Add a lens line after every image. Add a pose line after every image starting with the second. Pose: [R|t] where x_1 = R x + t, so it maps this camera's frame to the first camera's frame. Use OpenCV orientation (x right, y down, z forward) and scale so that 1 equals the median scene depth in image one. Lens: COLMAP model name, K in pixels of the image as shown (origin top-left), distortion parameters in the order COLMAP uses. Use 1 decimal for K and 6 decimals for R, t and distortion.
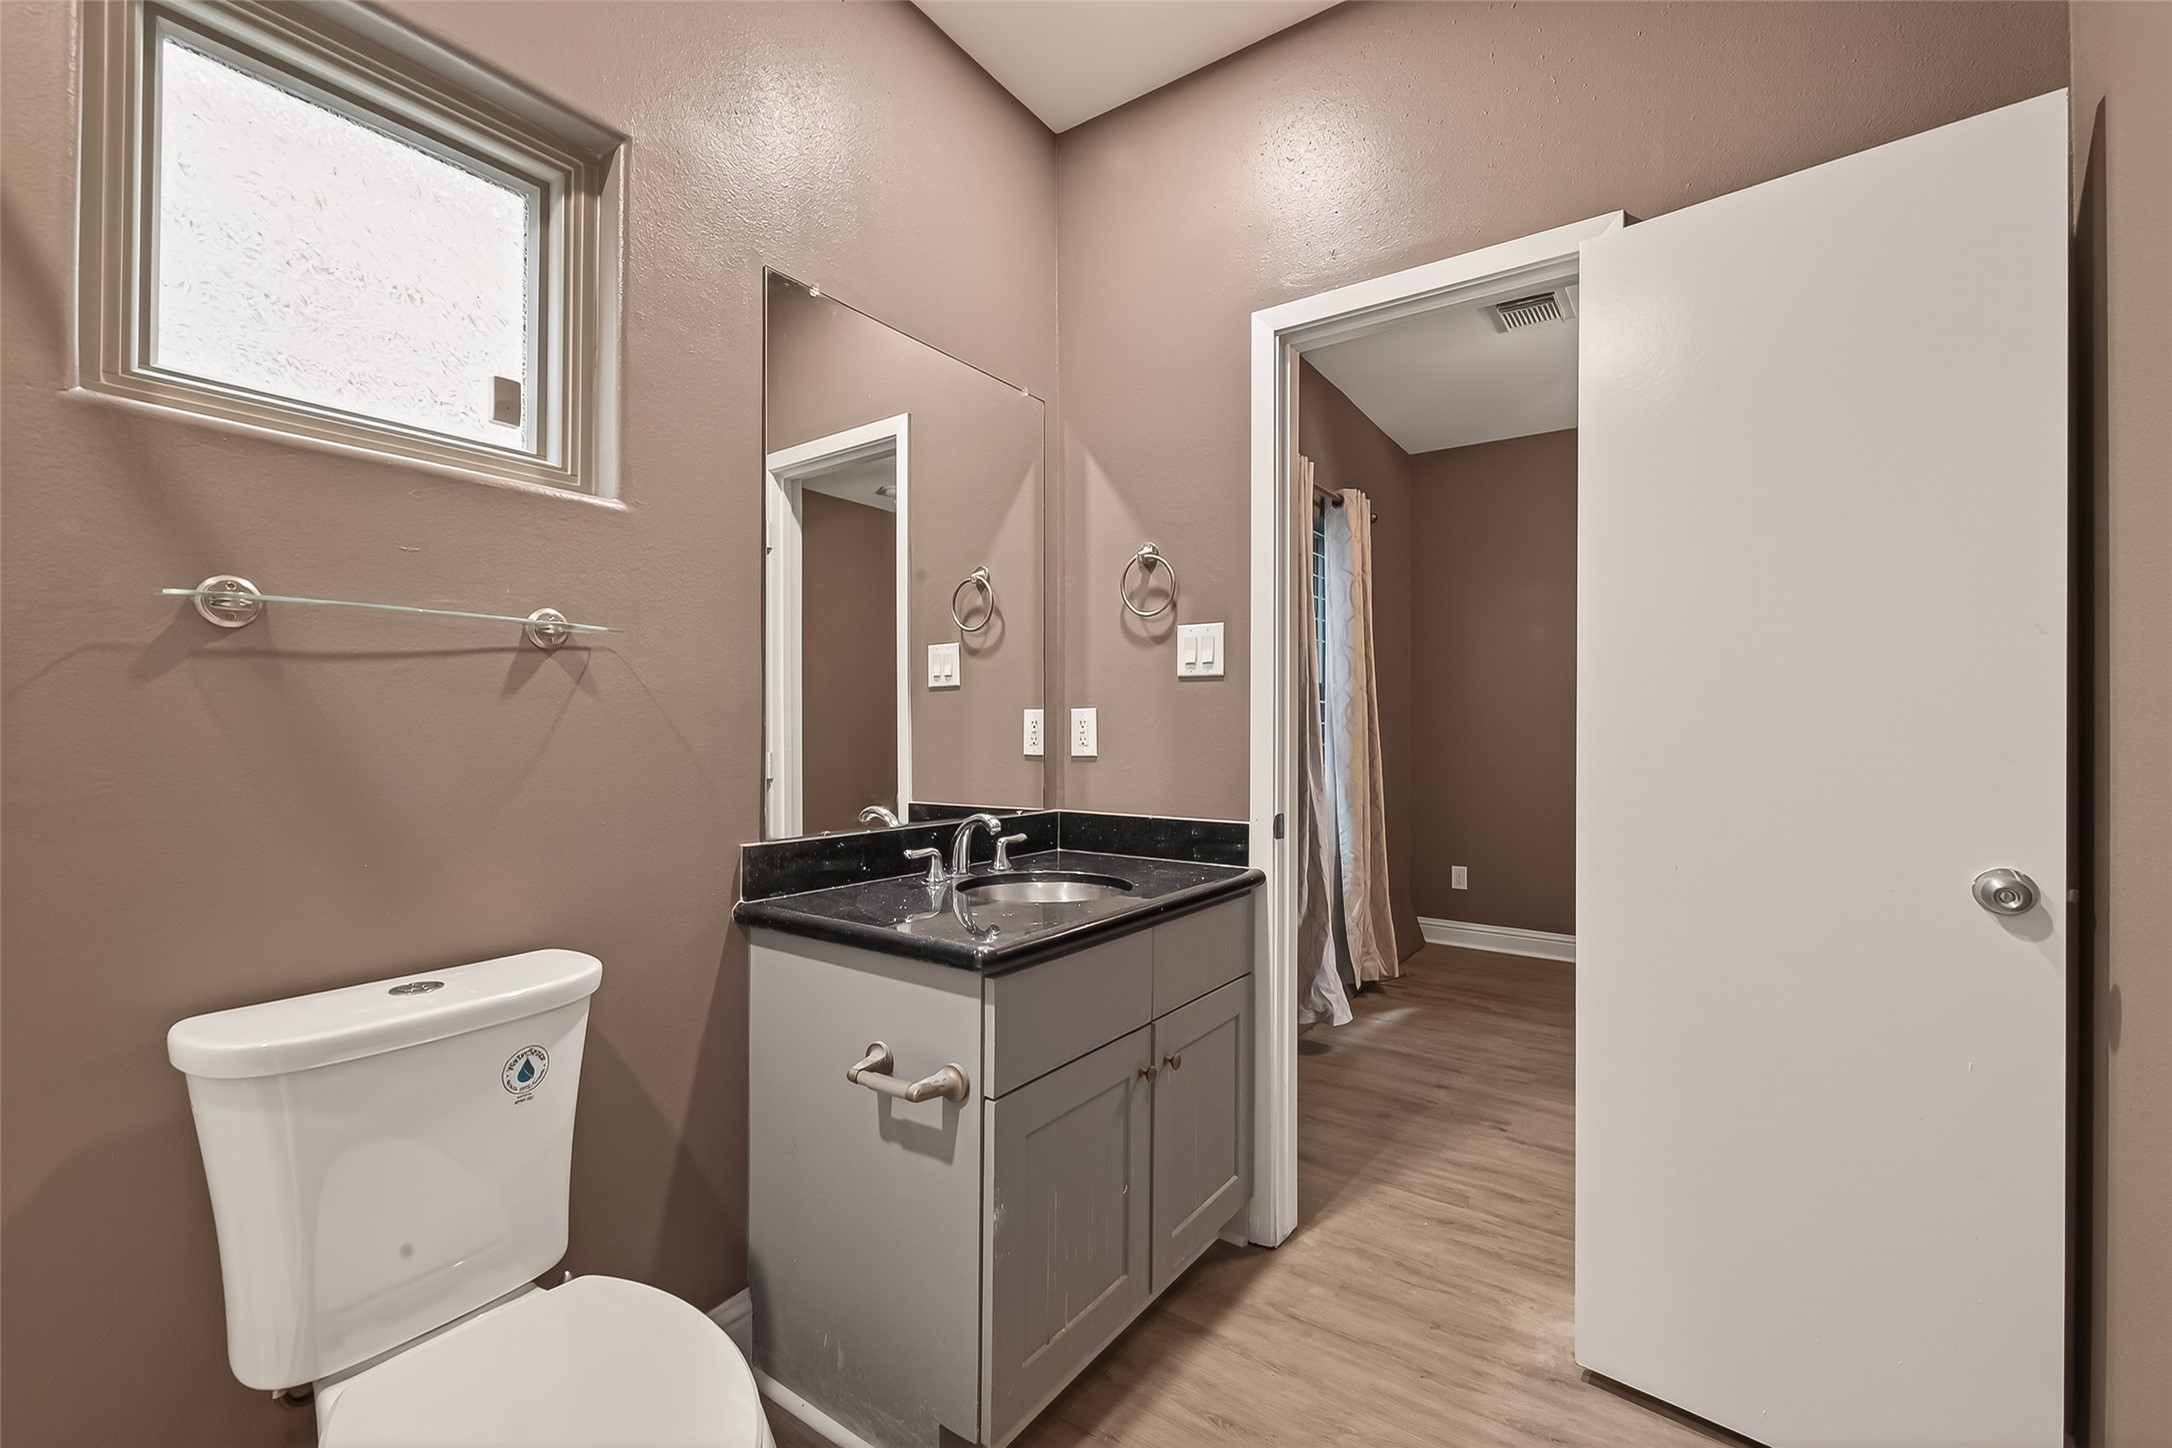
lens RADIAL K [[917.3, 0, 1086.0], [0, 917.3, 724.0], [0, 0, 1]] dist [0.003172, -0.000289]
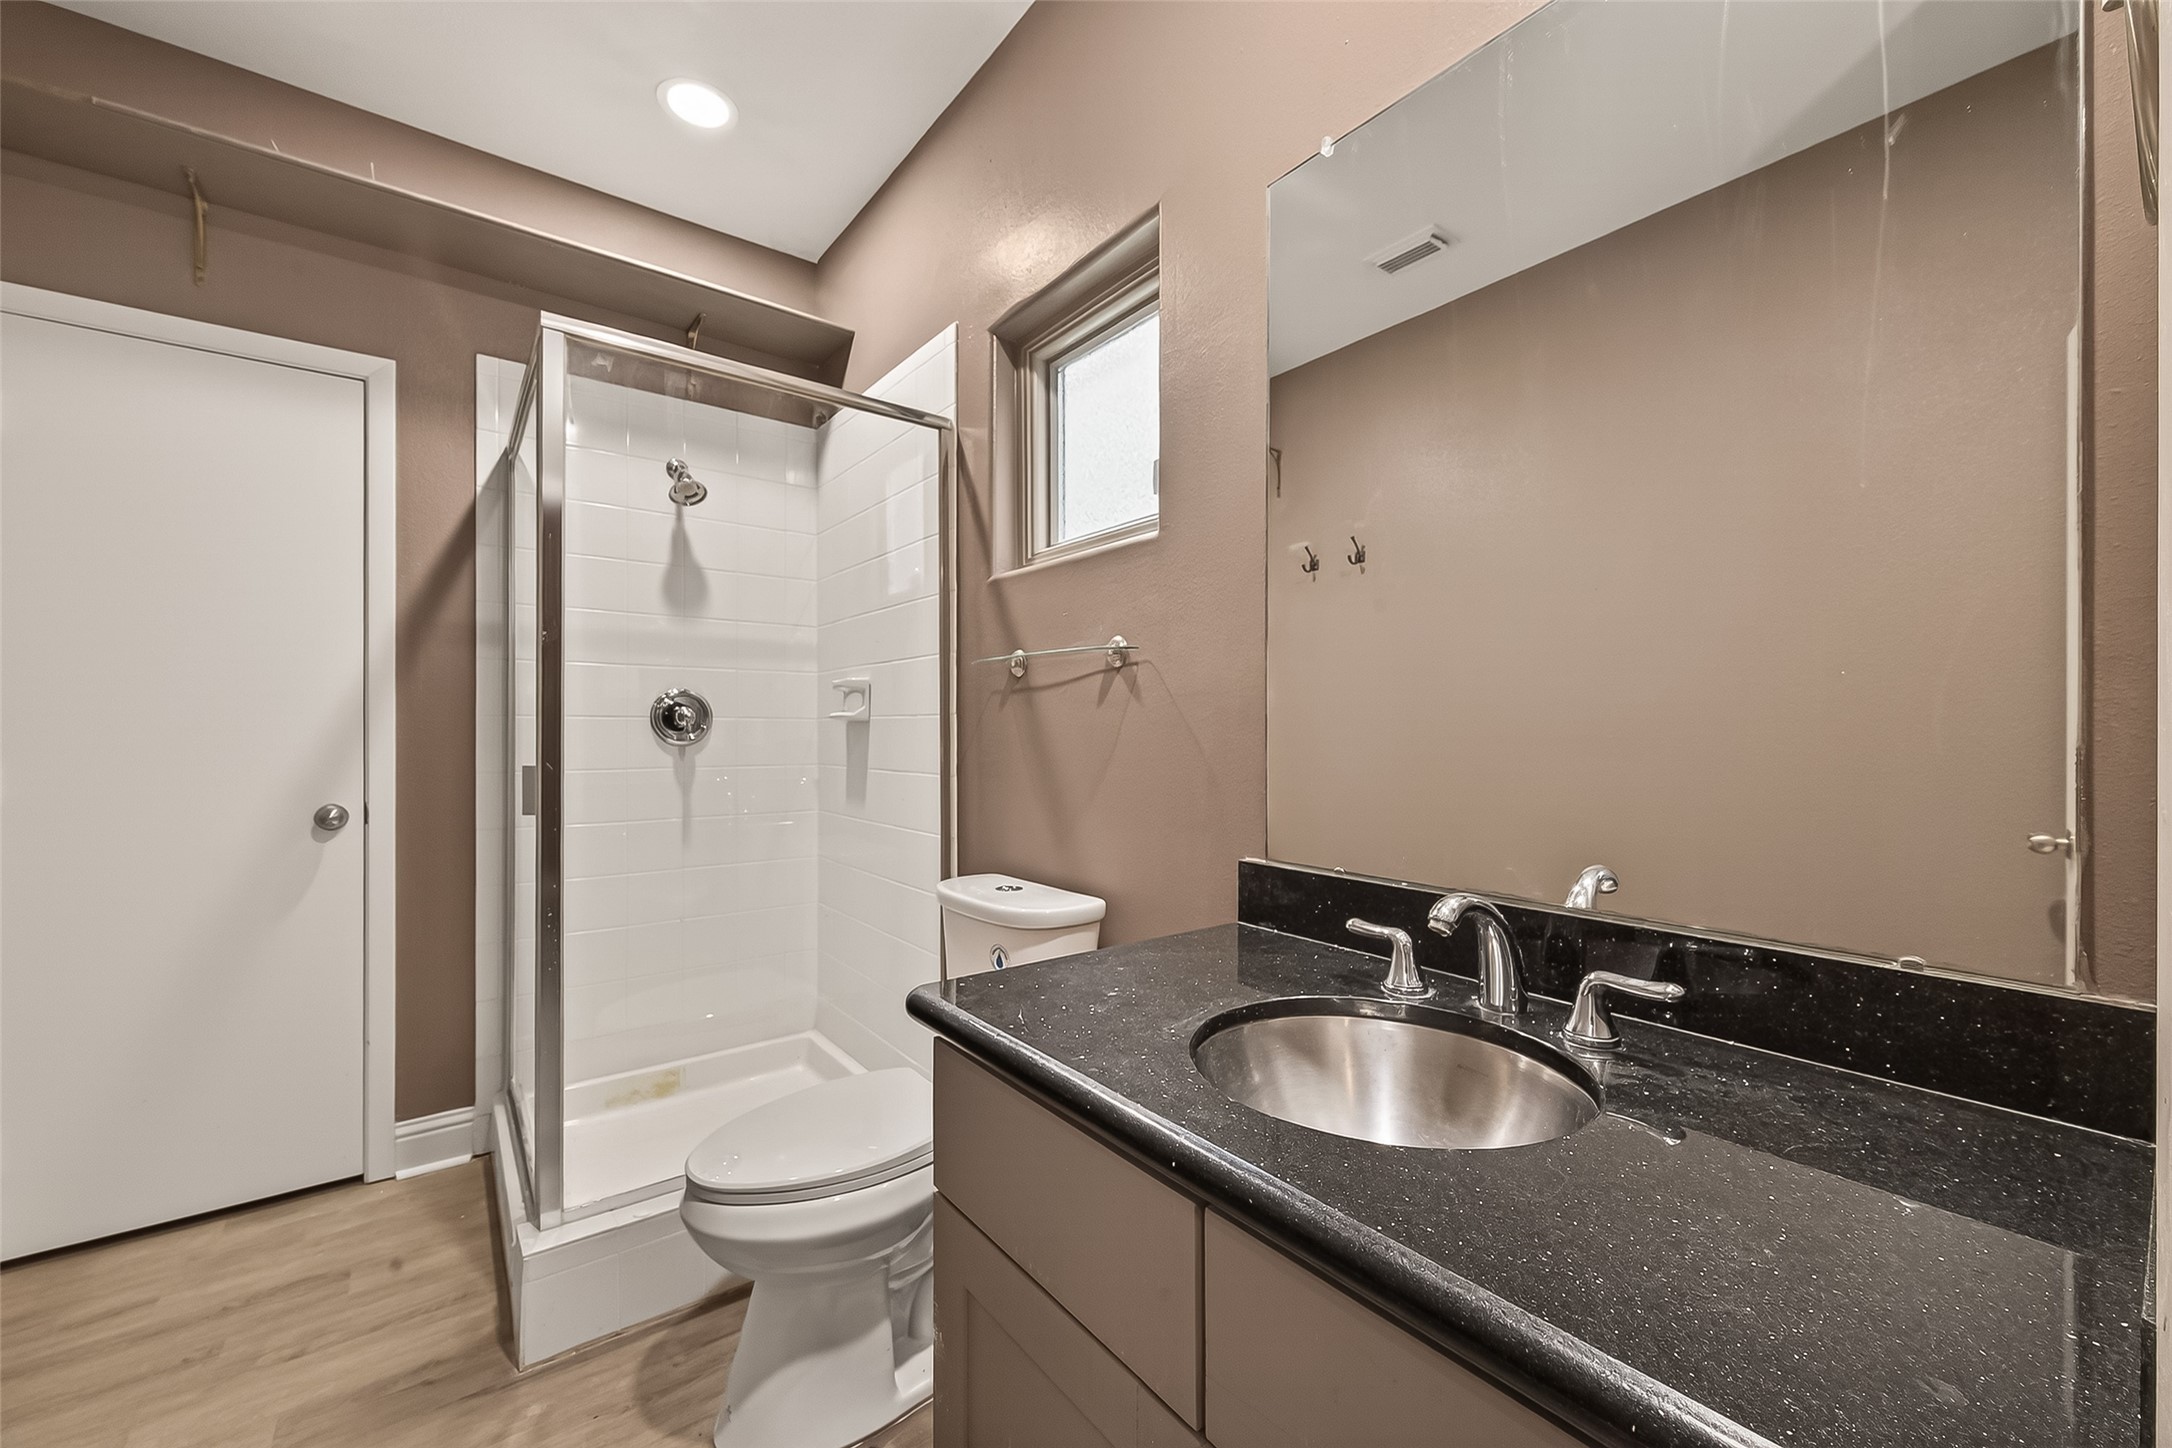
lens RADIAL K [[843.6, 0, 1093.6], [0, 843.6, 723.6], [0, 0, 1]] dist [0.002016, -0.000297]
pose [[-0.299620, -0.007346, -0.954030, 0.460391], [0.004182, 0.999951, -0.009013, 0.006273], [0.954049, -0.006690, -0.299574, 1.099613]]
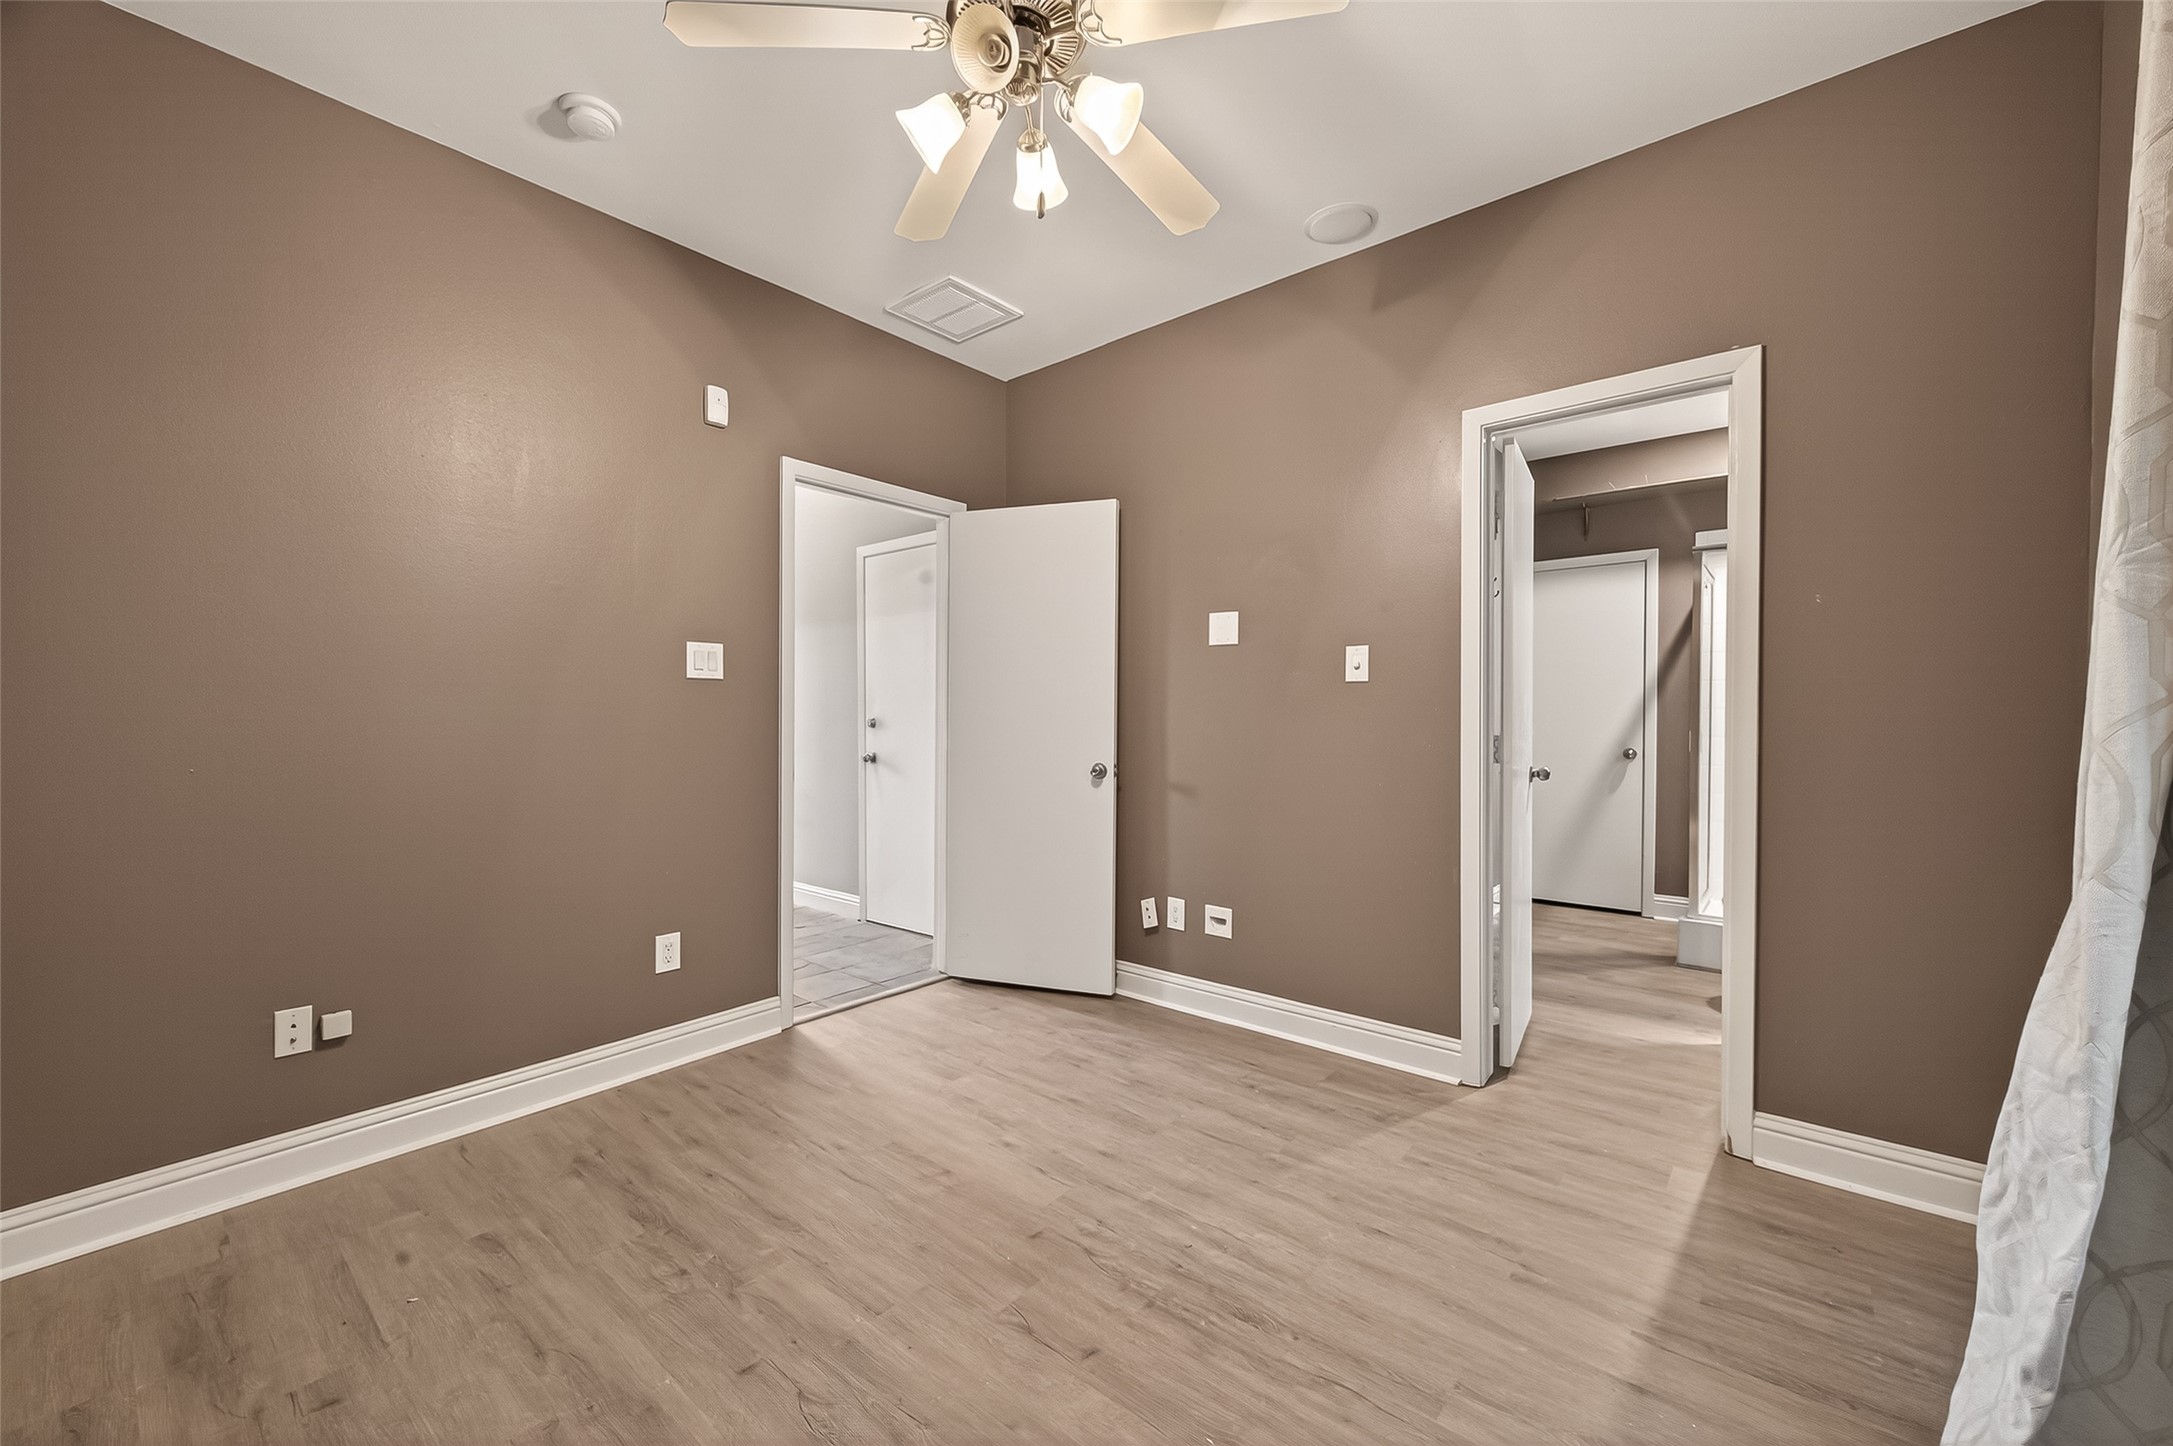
lens RADIAL K [[843.9, 0, 1094.1], [0, 843.9, 722.6], [0, 0, 1]] dist [0.002016, -0.000297]
pose [[-0.995554, -0.007099, 0.093929, 1.186353], [-0.006918, 0.999974, 0.002255, 0.025716], [-0.093942, 0.001595, -0.995576, 2.749312]]
